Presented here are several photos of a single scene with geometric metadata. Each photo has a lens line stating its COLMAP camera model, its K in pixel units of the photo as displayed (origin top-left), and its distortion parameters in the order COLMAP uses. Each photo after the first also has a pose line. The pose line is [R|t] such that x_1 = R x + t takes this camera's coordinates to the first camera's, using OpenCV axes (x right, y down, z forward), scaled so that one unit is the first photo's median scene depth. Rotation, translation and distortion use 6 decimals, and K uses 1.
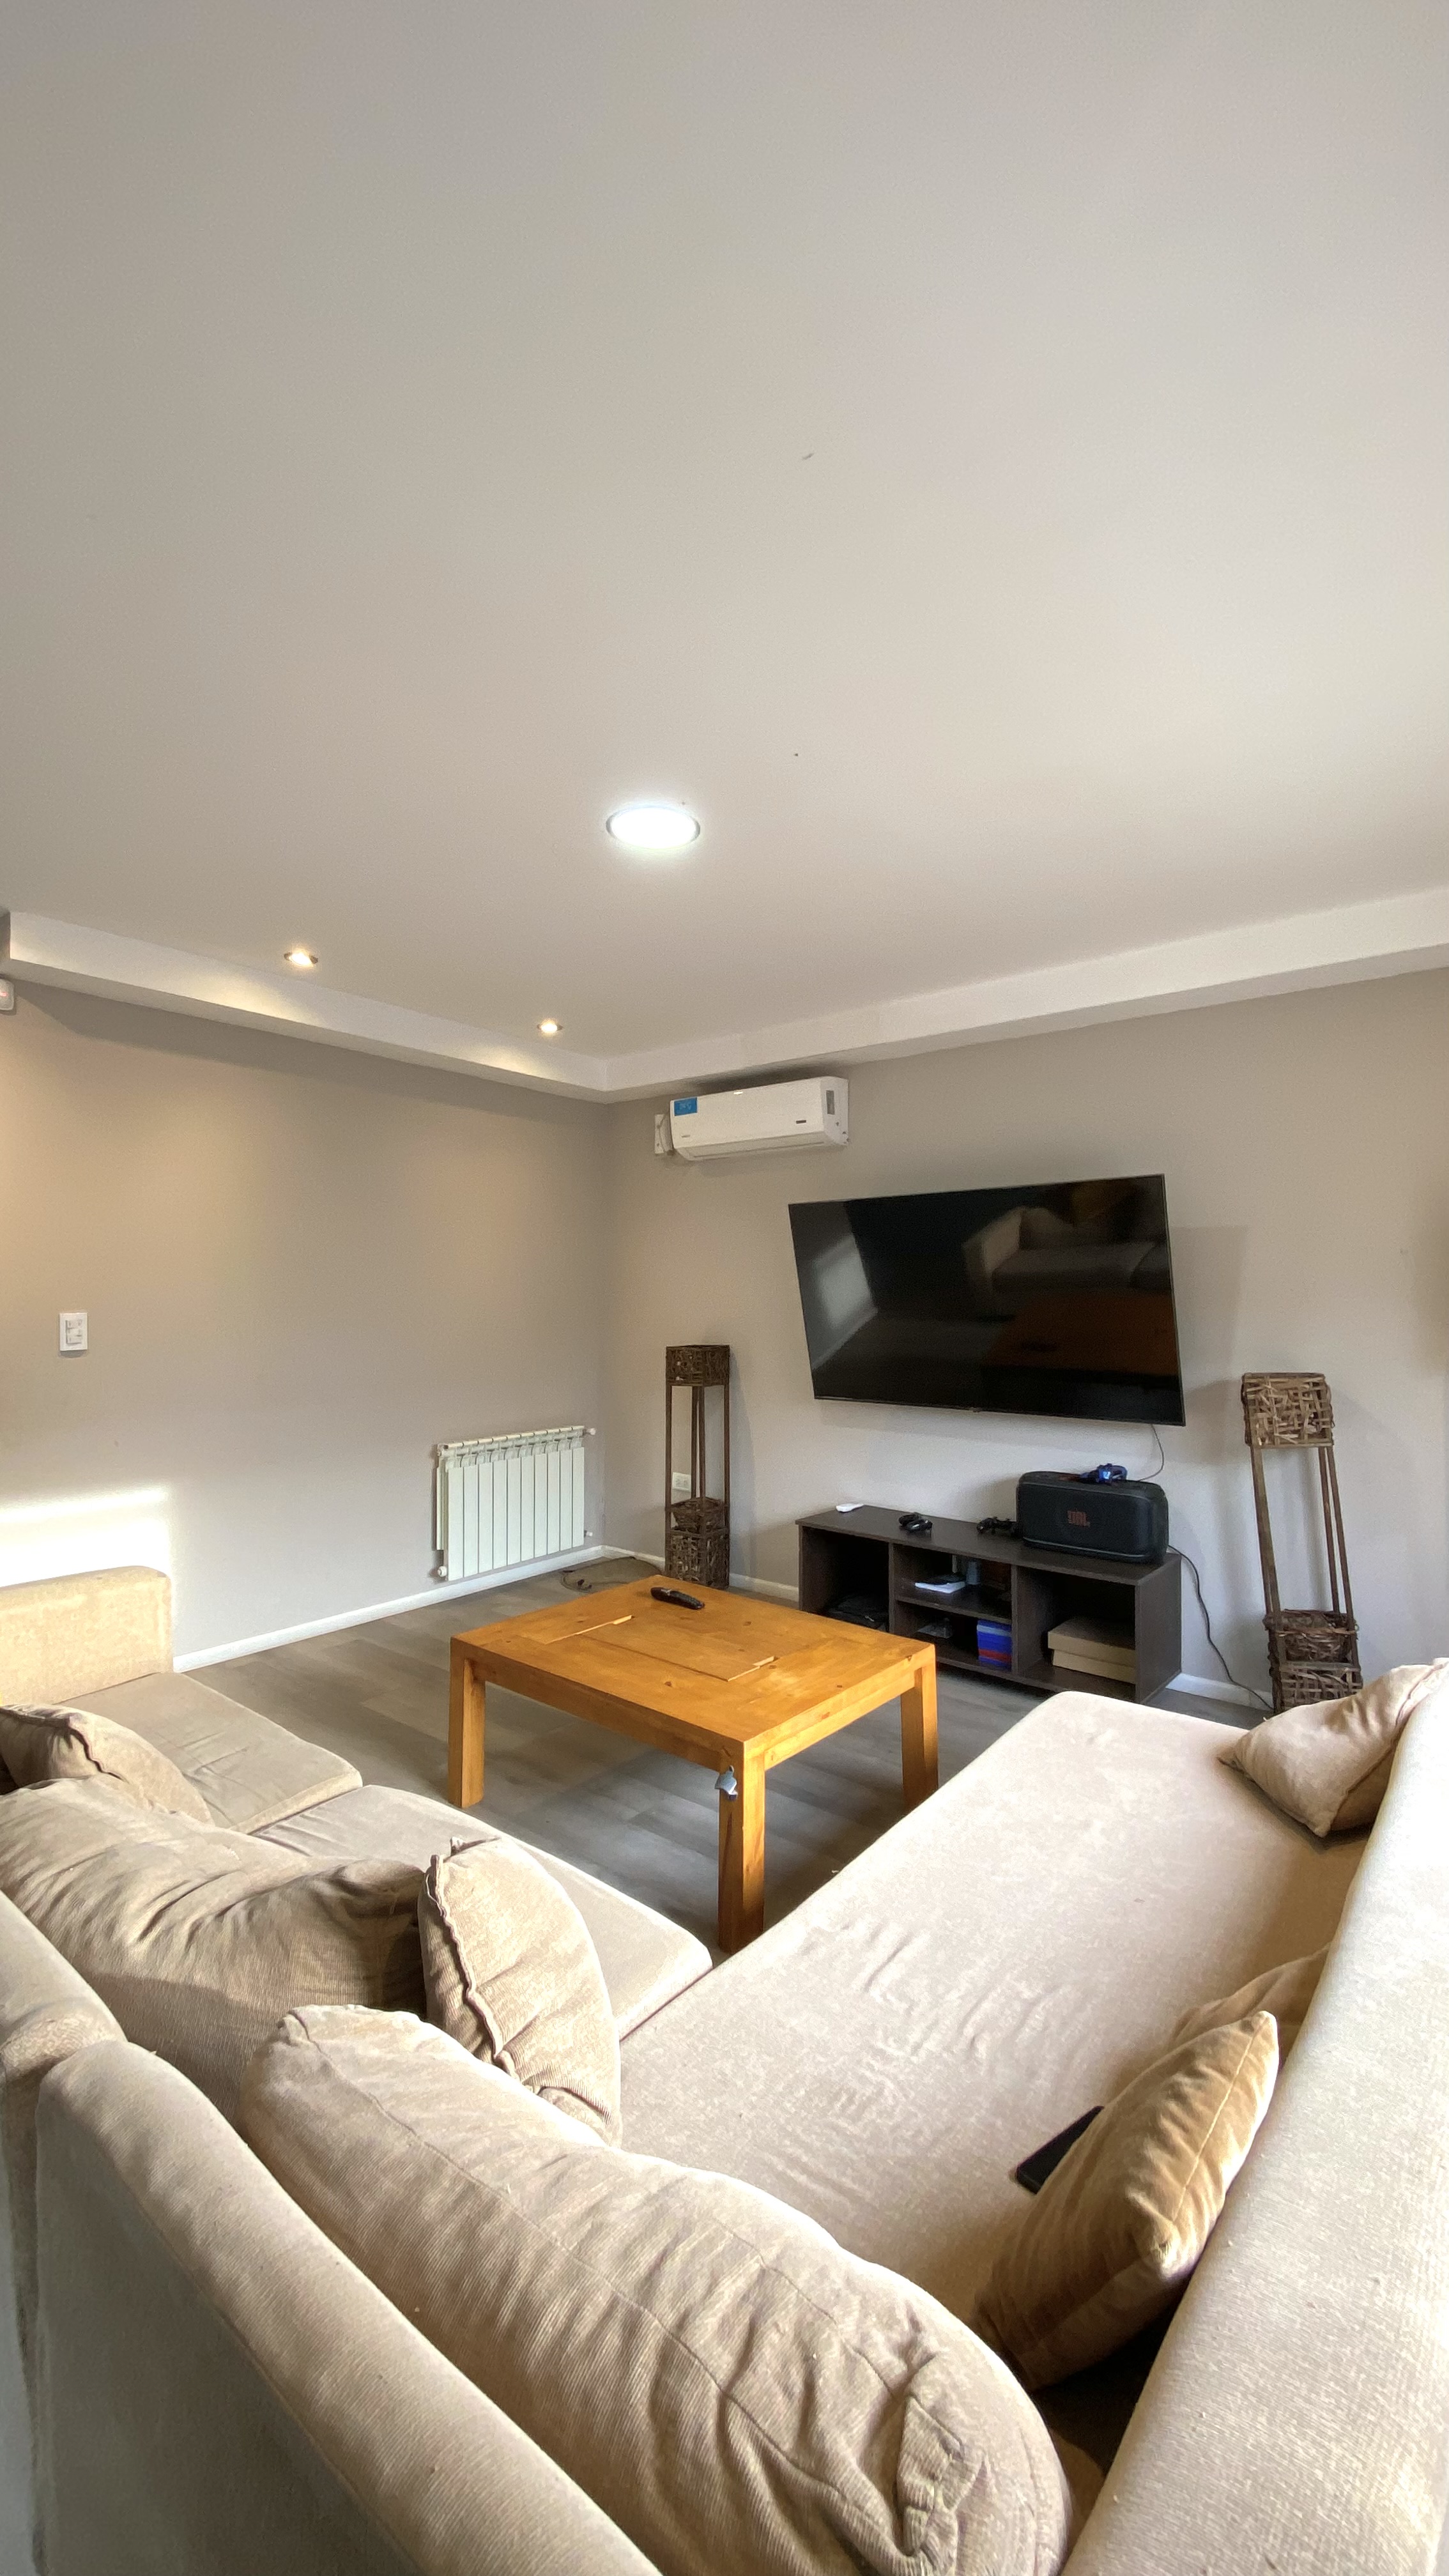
lens RADIAL K [[1024.2, 0, 719.4], [0, 1024.2, 1281.9], [0, 0, 1]] dist [0.058734, -0.052904]
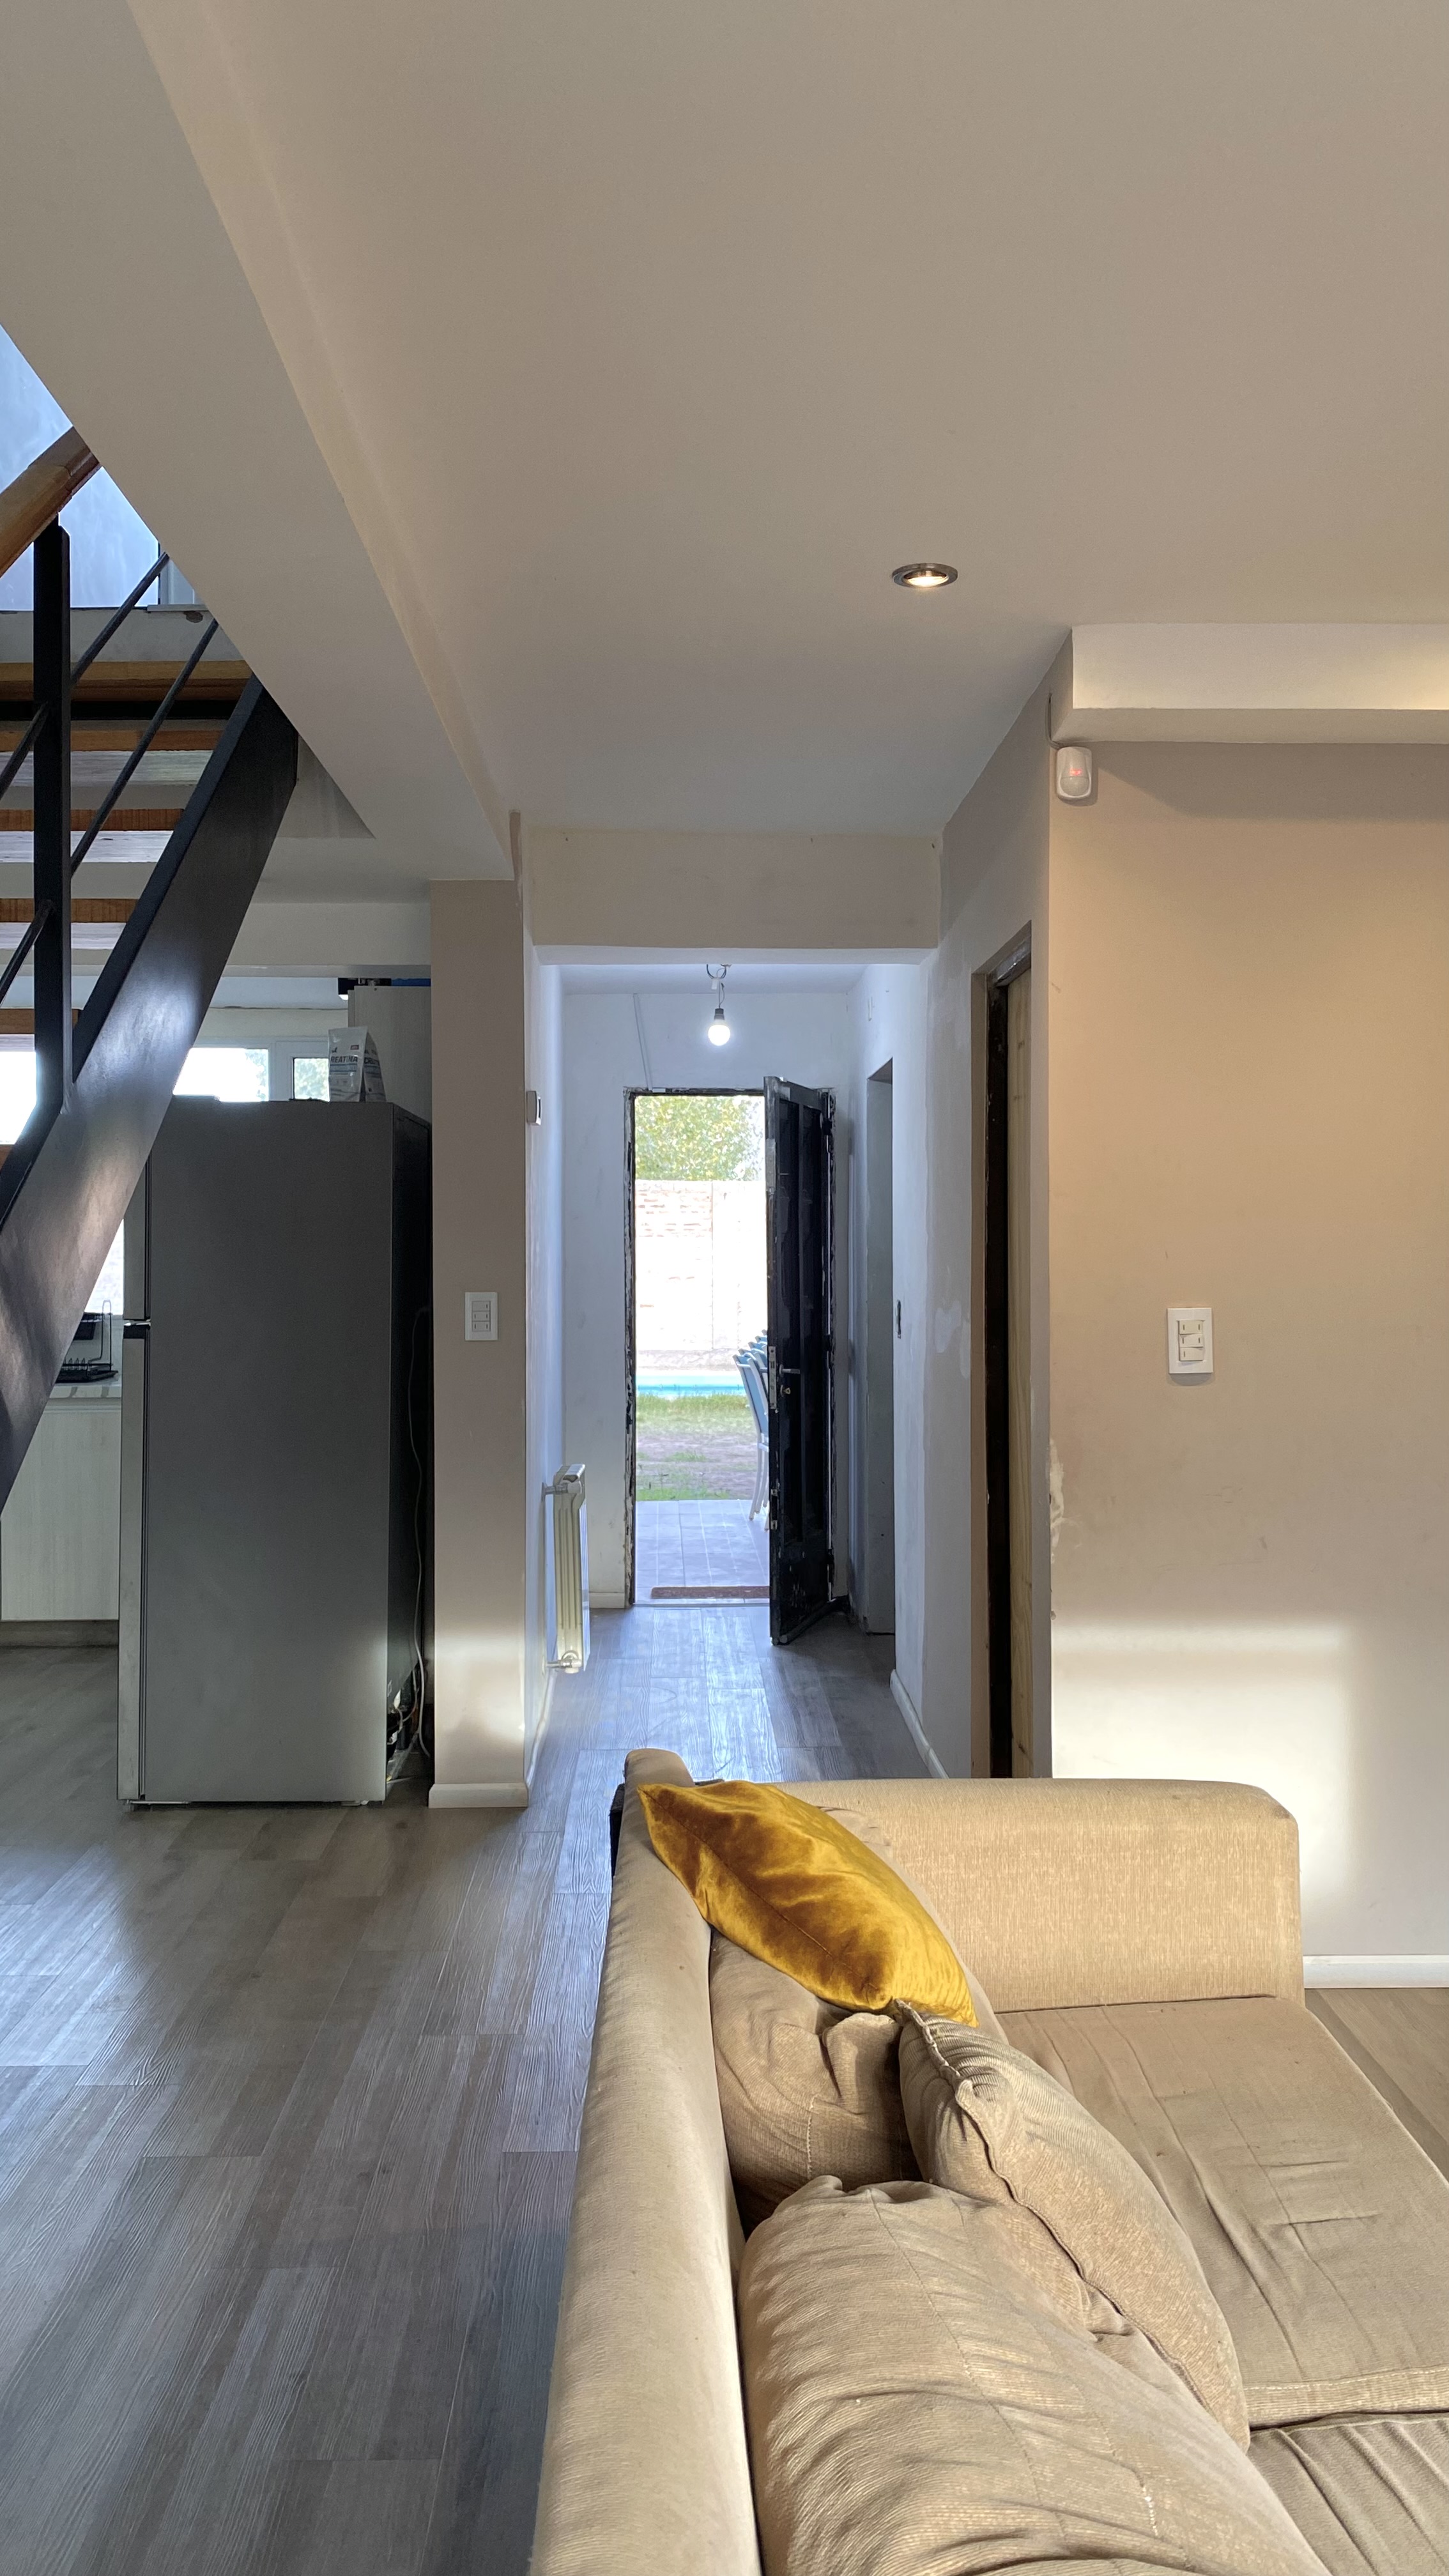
lens RADIAL K [[1984.0, 0, 724.9], [0, 1984.0, 1245.3], [0, 0, 1]] dist [-0.002650, 0.012502]
pose [[0.652507, -0.006458, -0.757755, 0.071457], [0.011601, 0.999932, 0.001468, -0.018196], [0.757694, -0.009749, 0.652537, 0.205601]]
